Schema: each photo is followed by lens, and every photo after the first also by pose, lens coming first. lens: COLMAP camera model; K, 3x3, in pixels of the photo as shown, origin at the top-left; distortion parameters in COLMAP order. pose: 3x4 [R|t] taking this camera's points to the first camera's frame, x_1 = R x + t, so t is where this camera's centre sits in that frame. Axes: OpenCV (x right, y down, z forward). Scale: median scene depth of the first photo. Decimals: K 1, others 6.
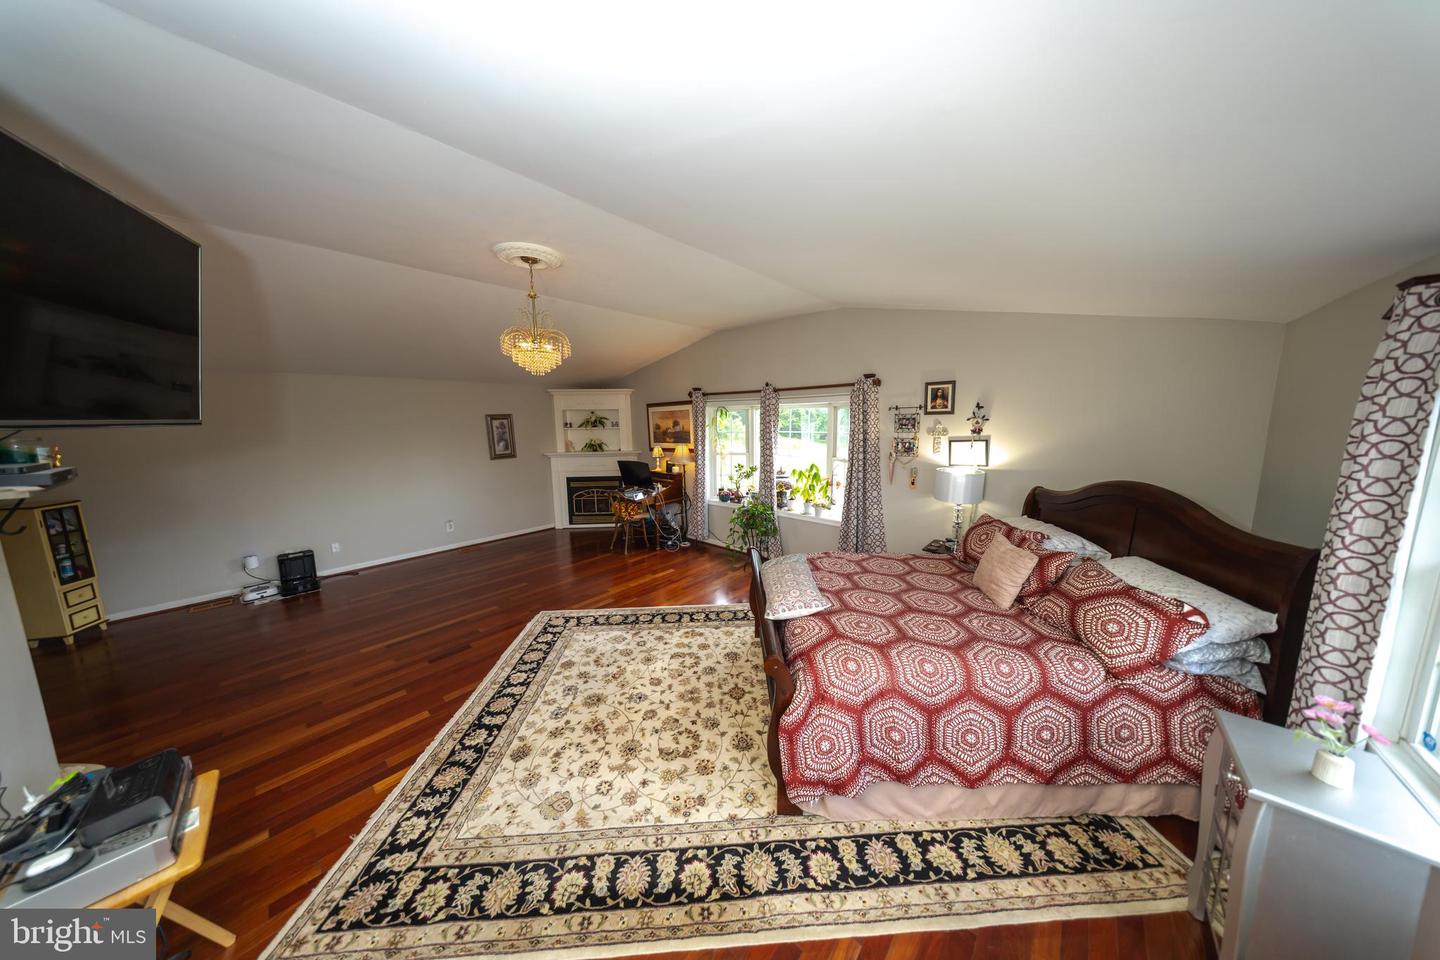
lens RADIAL K [[411.8, 0, 721.8], [0, 411.8, 474.7], [0, 0, 1]] dist [0.001789, -0.000113]
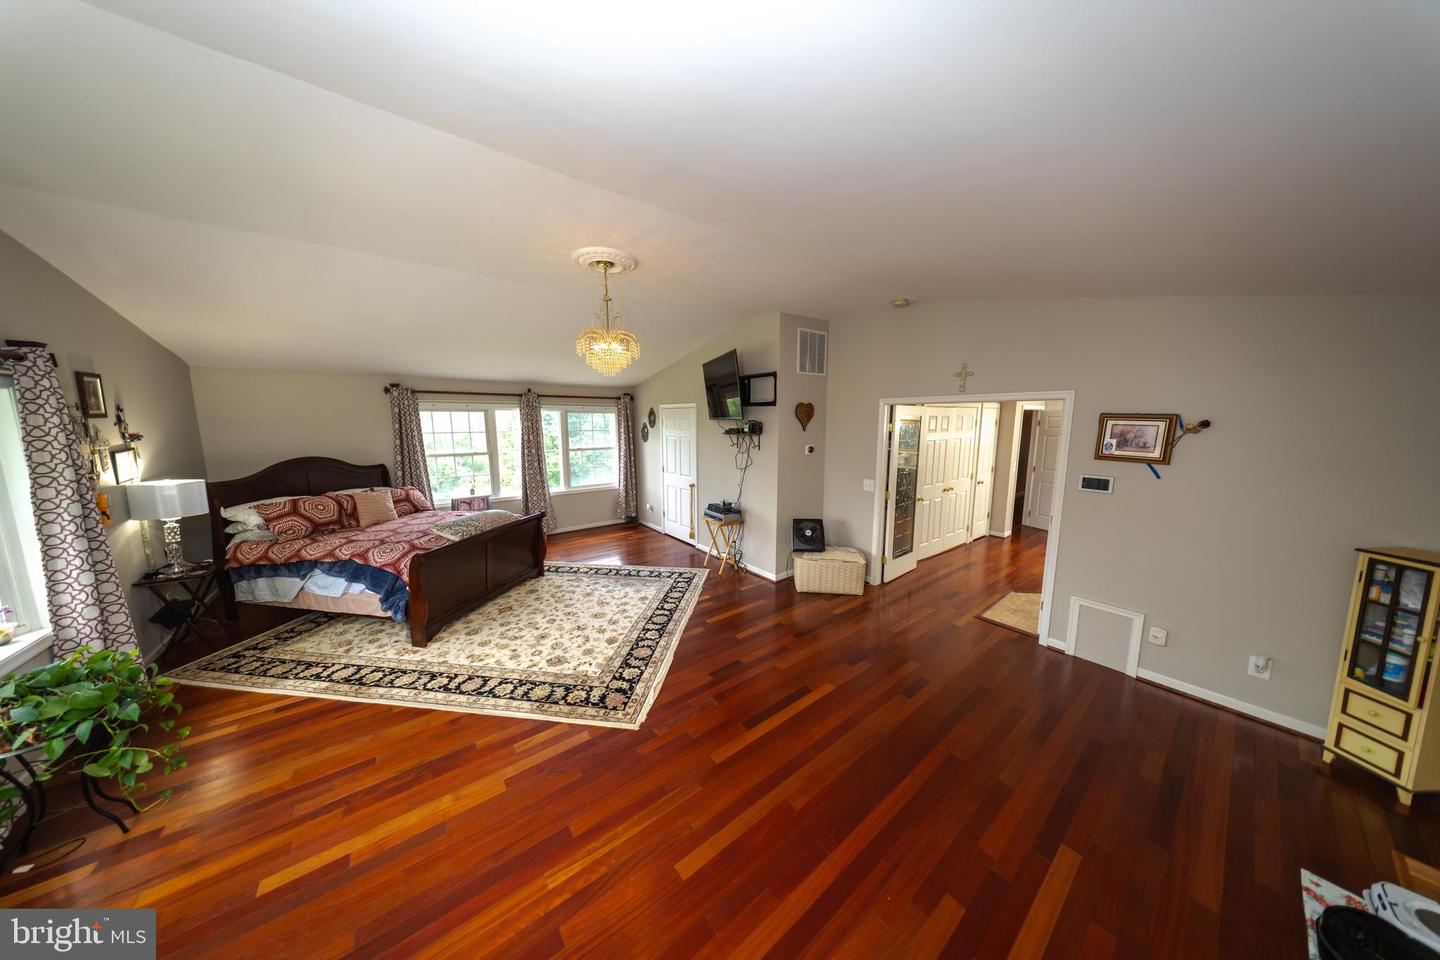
lens RADIAL K [[411.8, 0, 722.4], [0, 411.8, 469.2], [0, 0, 1]] dist [0.001789, -0.000113]
pose [[-0.982858, -0.013000, 0.183903, -0.736375], [0.034617, 0.966755, 0.253351, -0.216915], [-0.181082, 0.255375, -0.949733, 1.604332]]
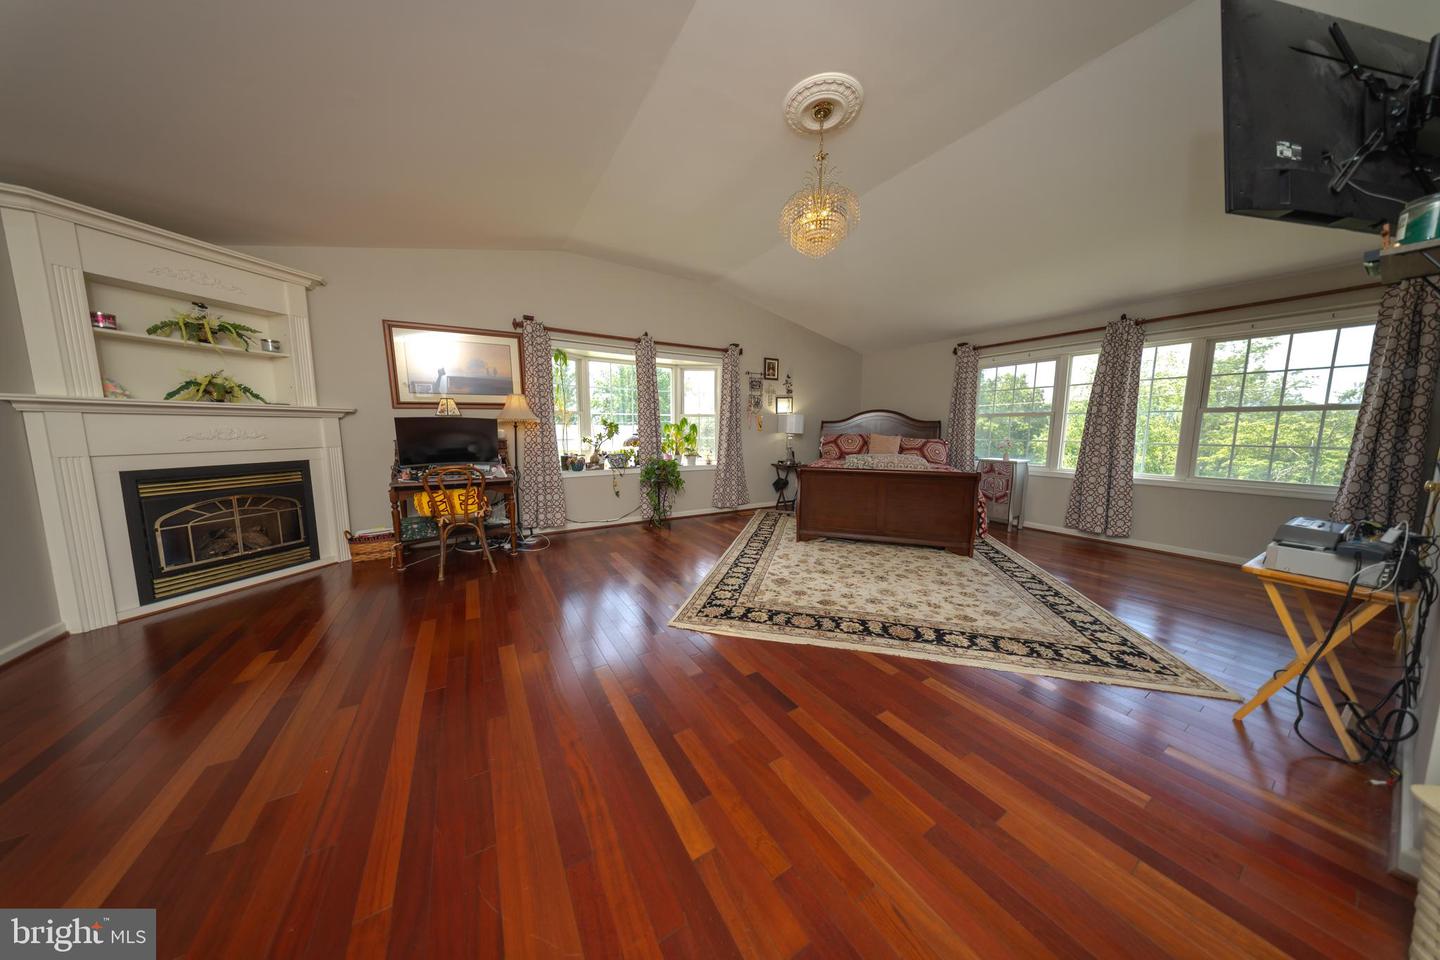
lens RADIAL K [[411.8, 0, 721.8], [0, 411.8, 475.0], [0, 0, 1]] dist [0.001789, -0.000113]
pose [[0.300709, -0.091673, 0.949300, -1.063131], [0.122935, 0.990792, 0.056738, 0.098331], [-0.945760, 0.099640, 0.309210, 0.779843]]
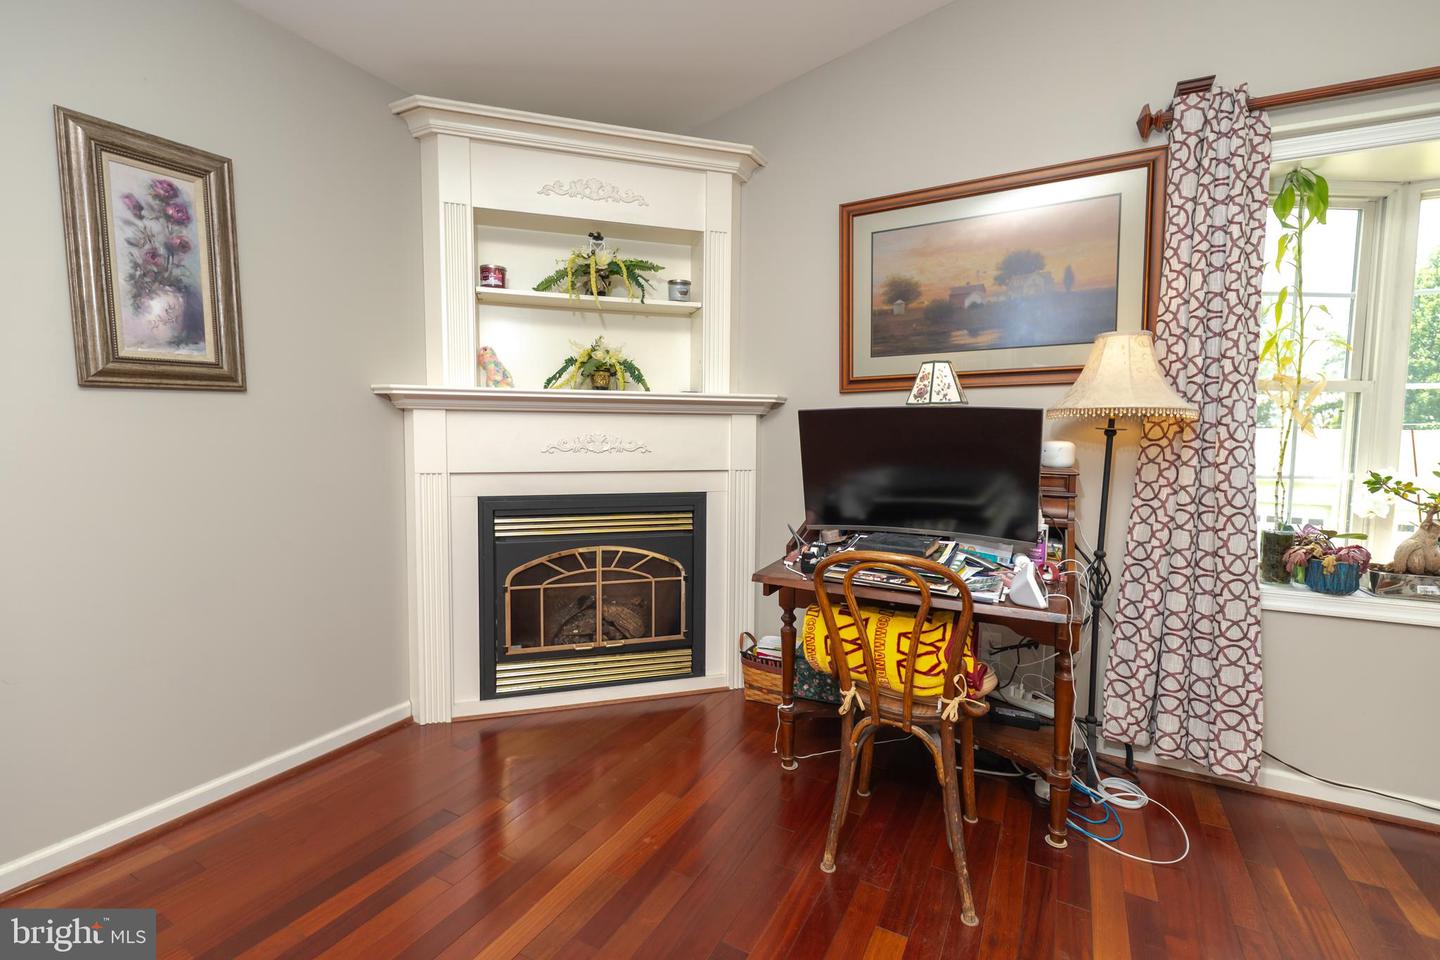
lens RADIAL K [[639.8, 0, 723.1], [0, 639.8, 477.1], [0, 0, 1]] dist [0.011190, -0.000360]
pose [[0.974048, 0.010444, 0.226102, -0.619117], [0.005492, 0.997550, -0.069738, 0.039707], [-0.226276, 0.069170, 0.971604, 1.169378]]
